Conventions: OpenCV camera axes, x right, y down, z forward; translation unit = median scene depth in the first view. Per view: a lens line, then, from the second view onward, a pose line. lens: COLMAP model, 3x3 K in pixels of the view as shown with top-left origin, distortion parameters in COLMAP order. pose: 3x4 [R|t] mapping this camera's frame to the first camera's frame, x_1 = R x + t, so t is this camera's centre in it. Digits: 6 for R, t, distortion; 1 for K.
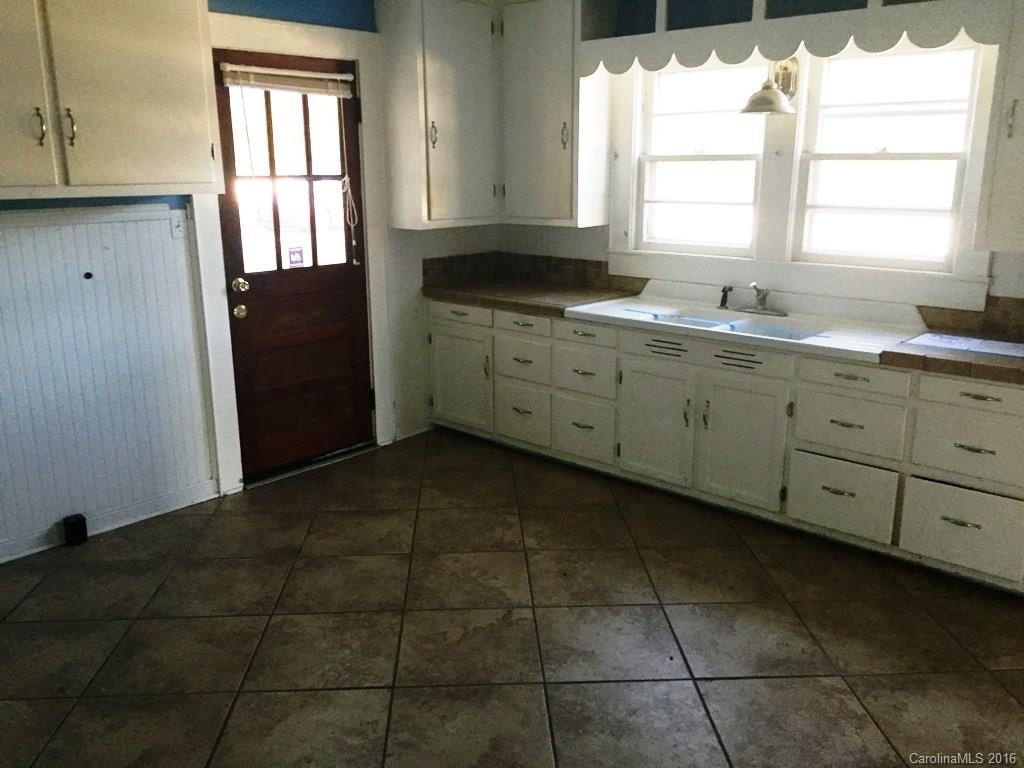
lens RADIAL K [[871.5, 0, 512.0], [0, 871.5, 384.0], [0, 0, 1]] dist [0.031101, -0.005358]
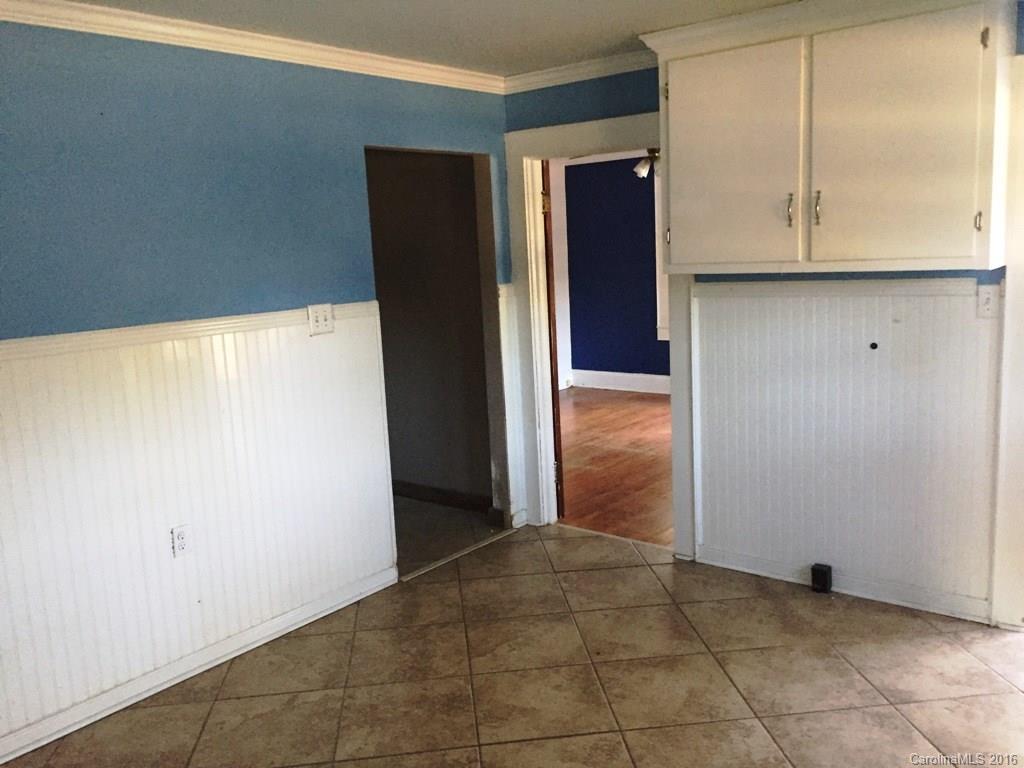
lens RADIAL K [[871.5, 0, 512.0], [0, 871.5, 384.0], [0, 0, 1]] dist [0.031101, -0.005358]
pose [[0.060794, 0.162607, -0.984816, 0.565964], [-0.202622, 0.968109, 0.147340, -0.164823], [0.977368, 0.190588, 0.091803, 0.574261]]
